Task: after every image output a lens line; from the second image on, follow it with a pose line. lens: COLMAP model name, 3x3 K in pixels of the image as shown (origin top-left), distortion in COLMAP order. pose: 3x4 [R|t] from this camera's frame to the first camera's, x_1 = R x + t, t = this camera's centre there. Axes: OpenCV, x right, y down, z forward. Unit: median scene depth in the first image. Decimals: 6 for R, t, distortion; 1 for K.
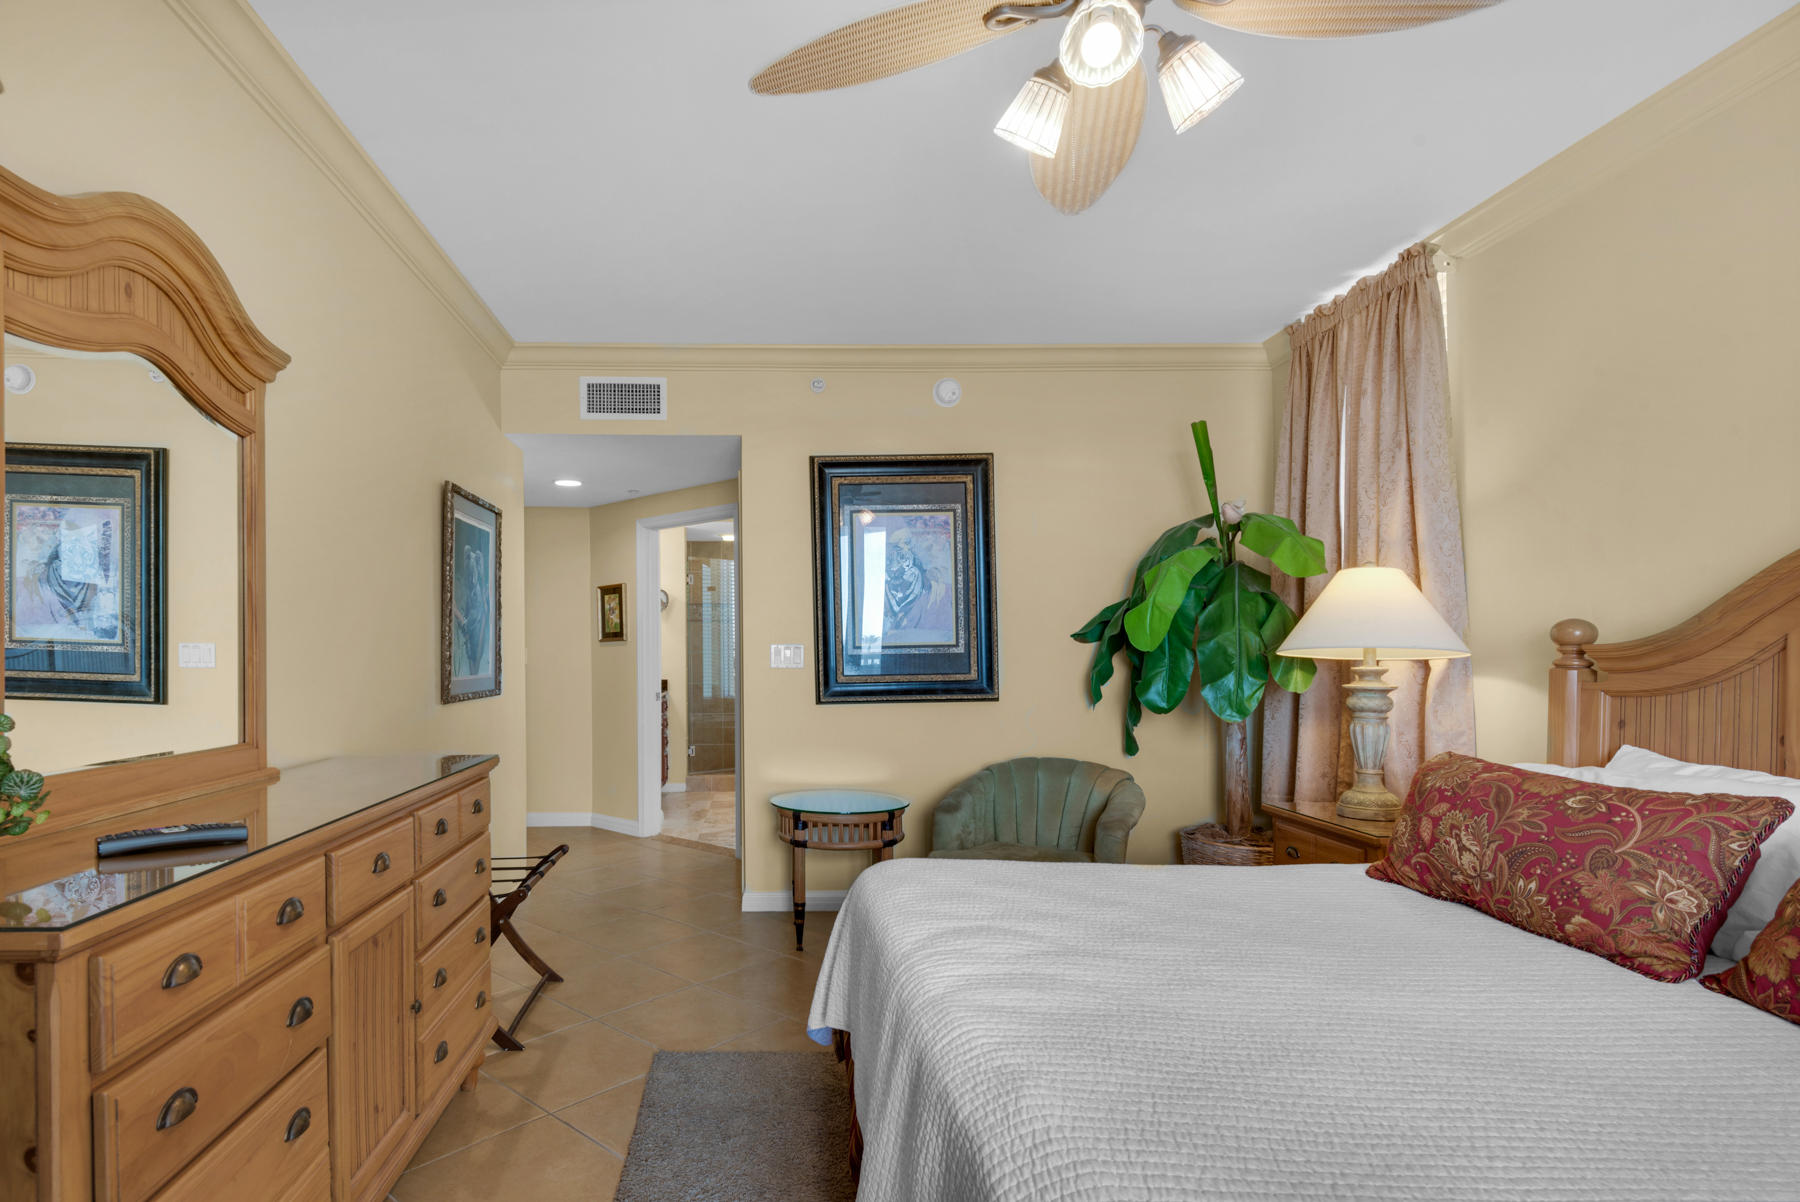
lens RADIAL K [[935.6, 0, 898.3], [0, 935.6, 625.8], [0, 0, 1]] dist [0.001674, -0.014273]
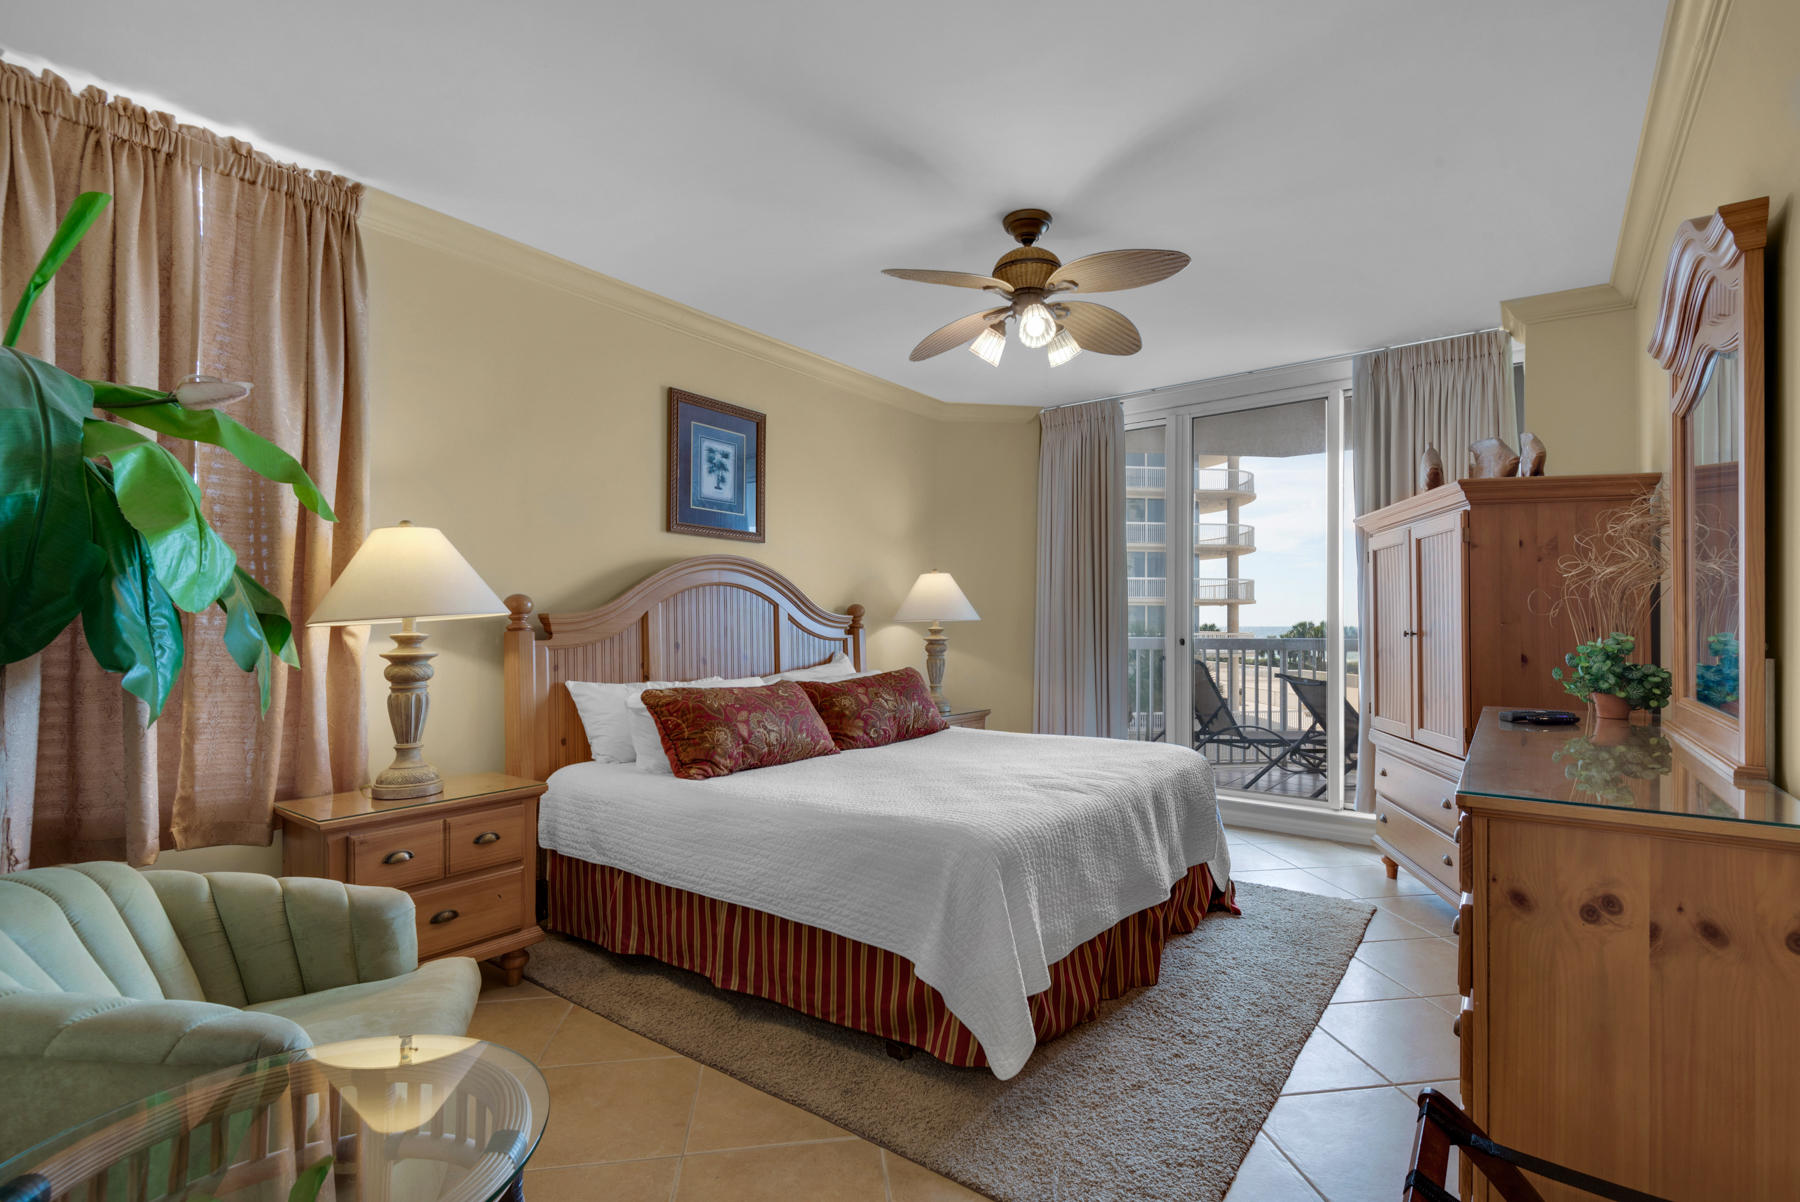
lens RADIAL K [[820.2, 0, 891.9], [0, 820.2, 617.4], [0, 0, 1]] dist [0.001406, -0.000983]
pose [[-0.696333, 0.007513, 0.717680, -0.561006], [-0.021854, 0.999260, -0.031665, 0.056672], [-0.717386, -0.037733, -0.695653, 1.609941]]
